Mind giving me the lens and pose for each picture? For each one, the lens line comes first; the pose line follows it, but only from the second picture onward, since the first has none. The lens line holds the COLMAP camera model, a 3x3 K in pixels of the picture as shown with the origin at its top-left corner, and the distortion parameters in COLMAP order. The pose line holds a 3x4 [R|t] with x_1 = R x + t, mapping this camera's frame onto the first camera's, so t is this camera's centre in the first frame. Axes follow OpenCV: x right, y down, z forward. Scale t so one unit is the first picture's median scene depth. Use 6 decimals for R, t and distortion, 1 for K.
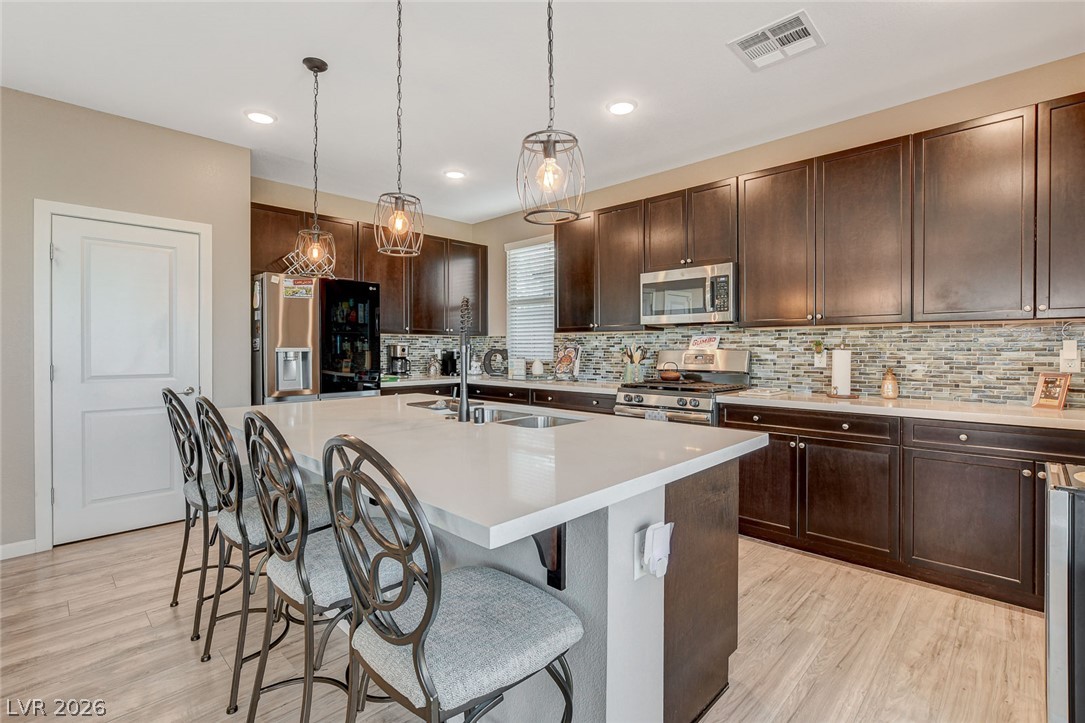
lens RADIAL K [[523.2, 0, 538.7], [0, 523.2, 341.3], [0, 0, 1]] dist [0.005541, 0.000970]
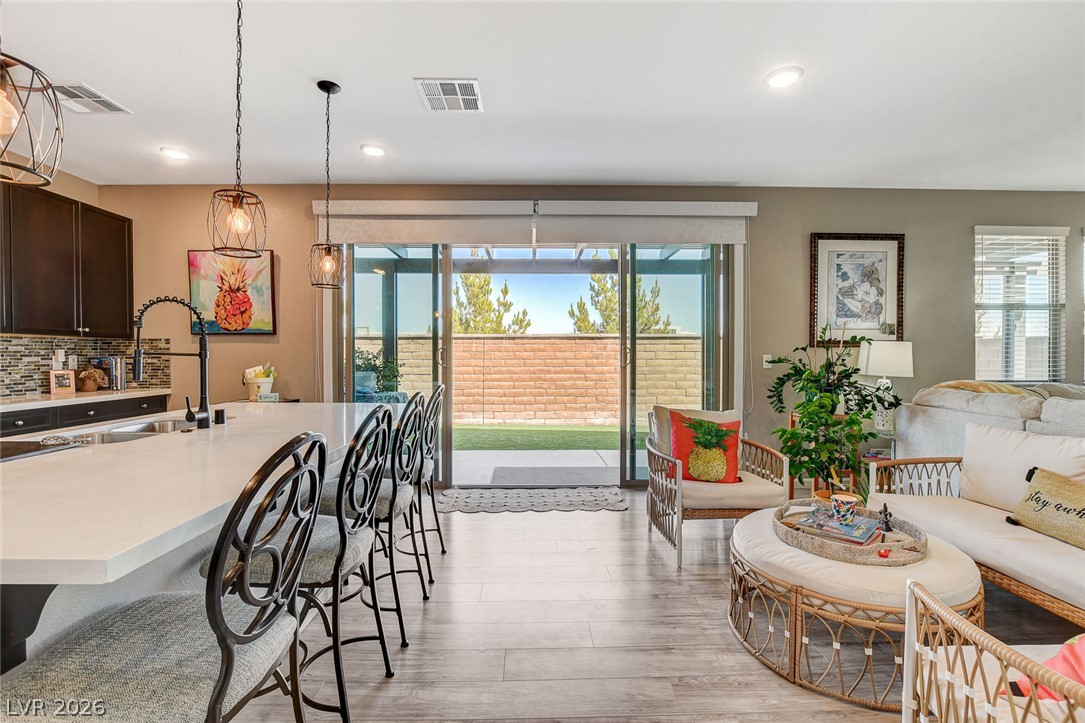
lens RADIAL K [[480.1, 0, 540.4], [0, 480.1, 362.5], [0, 0, 1]] dist [-0.028566, 0.005483]
pose [[-0.713622, -0.010449, 0.700453, -0.769827], [-0.008346, 0.999945, 0.006413, 0.011865], [-0.700481, -0.001269, -0.713670, 0.765308]]
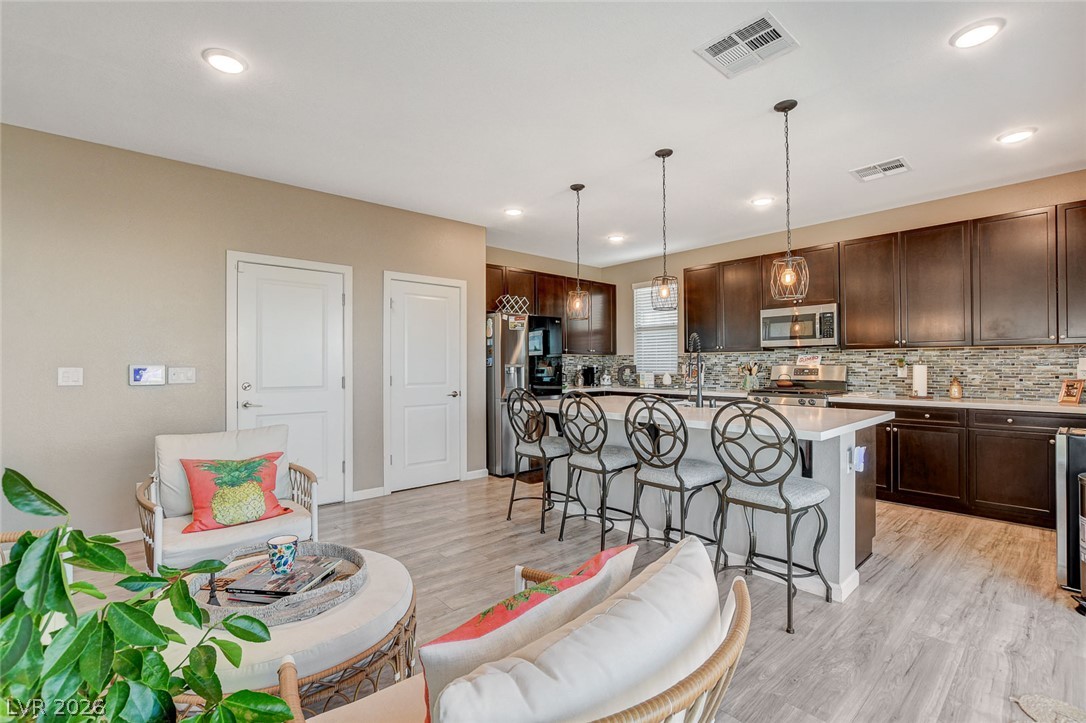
lens RADIAL K [[480.5, 0, 538.2], [0, 480.5, 365.6], [0, 0, 1]] dist [-0.028566, 0.005483]
pose [[0.996859, -0.002895, -0.079148, -0.340119], [0.004064, 0.999885, 0.014611, -0.004575], [0.079096, -0.014887, 0.996756, -0.349179]]
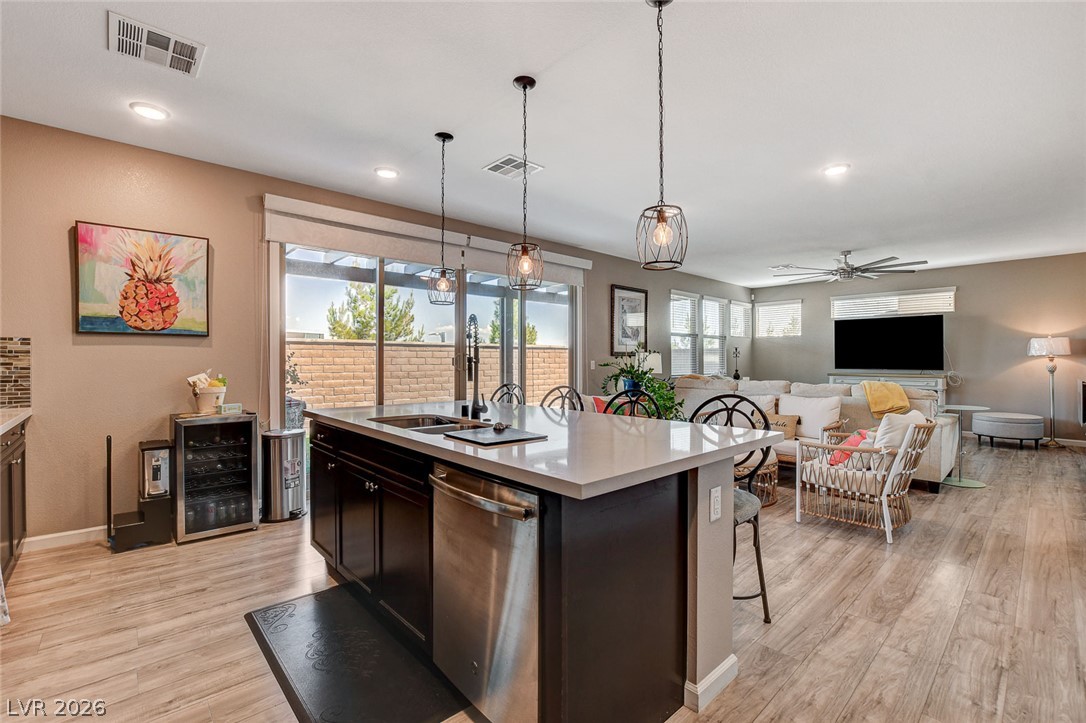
lens RADIAL K [[480.5, 0, 539.8], [0, 480.5, 360.0], [0, 0, 1]] dist [-0.028566, 0.005483]
pose [[-0.998661, -0.000029, 0.051724, -0.223731], [-0.000781, 0.999895, -0.014504, 0.019100], [-0.051718, -0.014525, -0.998556, 1.360186]]
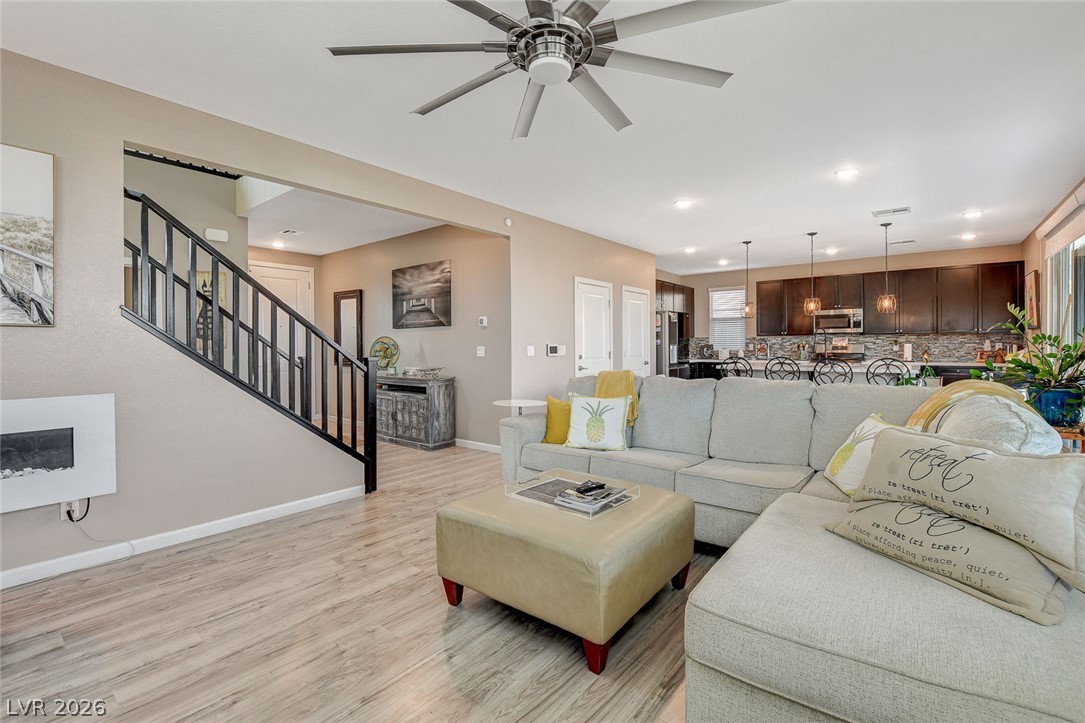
lens RADIAL K [[480.1, 0, 540.4], [0, 480.1, 354.6], [0, 0, 1]] dist [-0.028566, 0.005483]
pose [[0.995550, -0.007361, 0.093947, -1.390234], [0.004263, 0.999442, 0.033139, -0.014407], [-0.094138, -0.032591, 0.995026, -1.114820]]
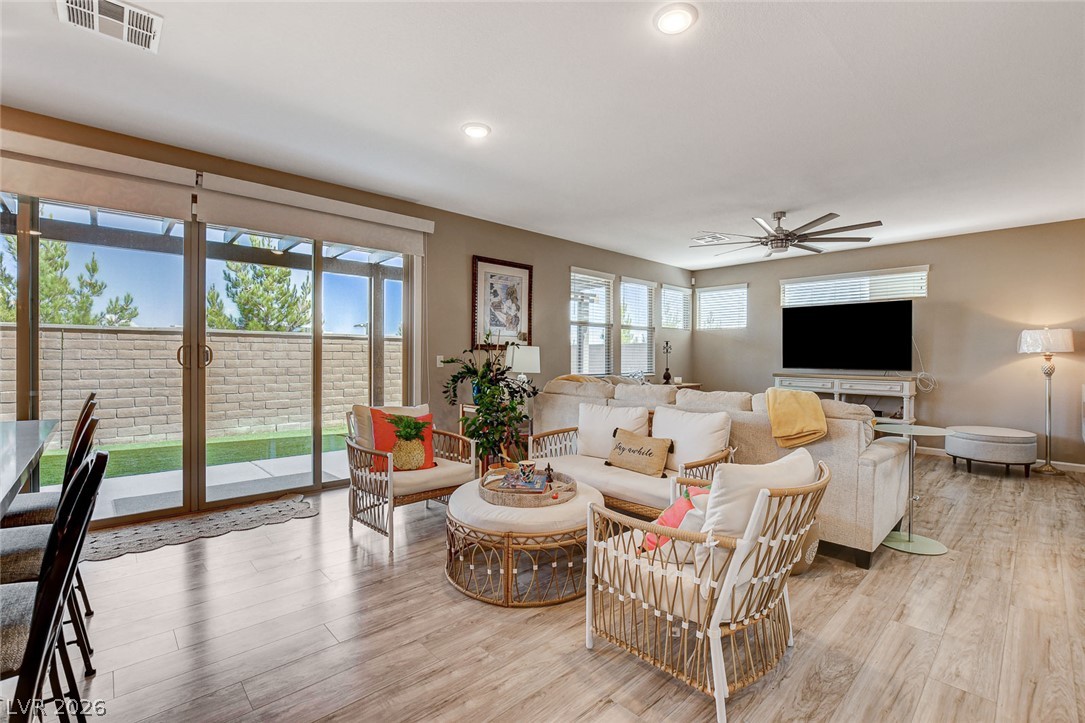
lens RADIAL K [[480.1, 0, 541.4], [0, 480.1, 361.2], [0, 0, 1]] dist [-0.028566, 0.005483]
pose [[-0.998999, -0.007562, 0.044089, -0.688720], [-0.007735, 0.999963, -0.003755, 0.014194], [-0.044059, -0.004092, -0.999021, 0.878417]]
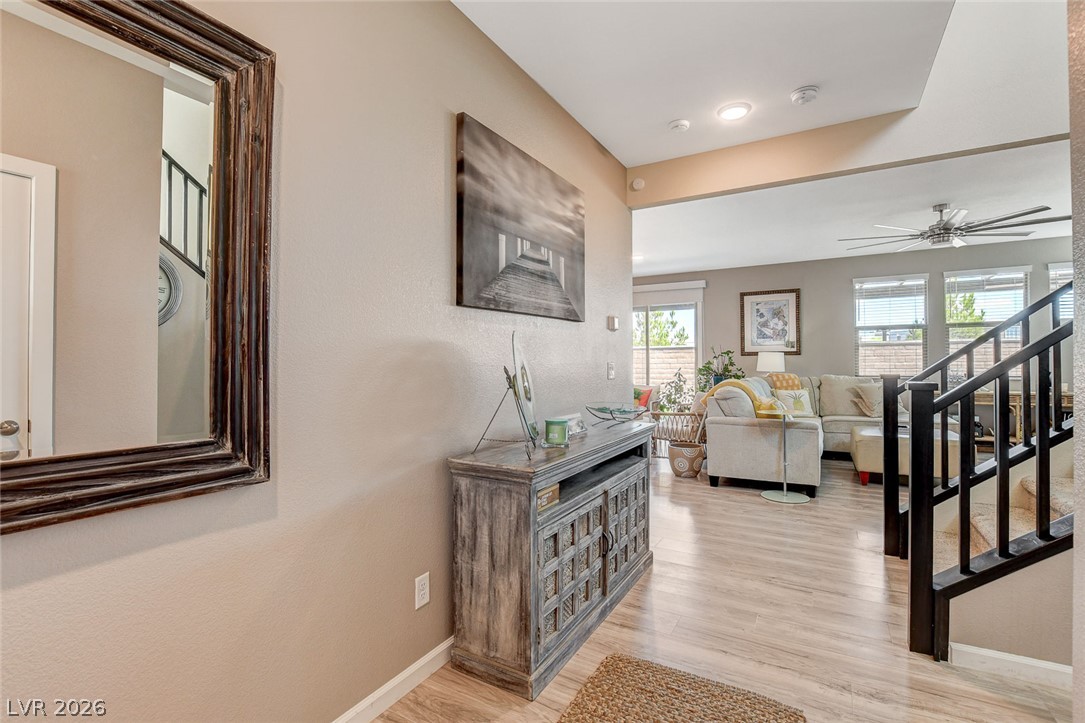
lens RADIAL K [[480.1, 0, 536.6], [0, 480.1, 366.0], [0, 0, 1]] dist [-0.028566, 0.005483]
pose [[-0.225167, -0.008481, 0.974283, -2.349886], [-0.005113, 0.999959, 0.007523, 0.010675], [-0.974307, -0.003288, -0.225201, 0.833606]]
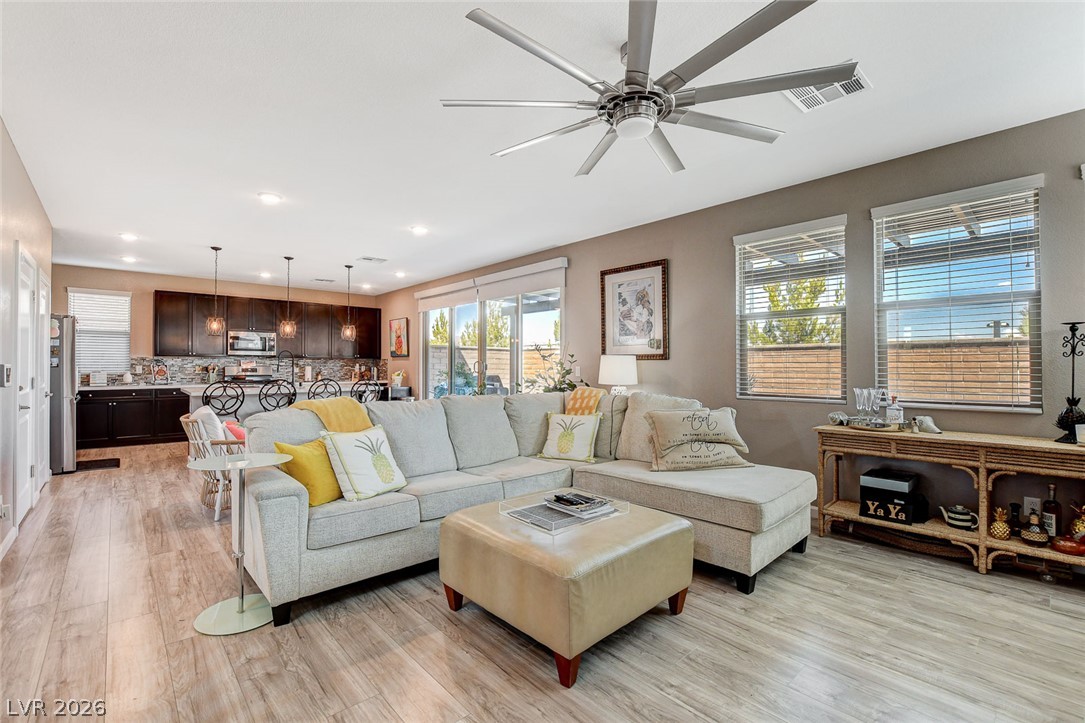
lens RADIAL K [[480.1, 0, 535.8], [0, 480.1, 360.9], [0, 0, 1]] dist [-0.028566, 0.005483]
pose [[0.069150, 0.010658, 0.997549, -1.968414], [-0.014437, 0.999849, -0.009682, -0.006711], [-0.997502, -0.013732, 0.069294, -0.477448]]
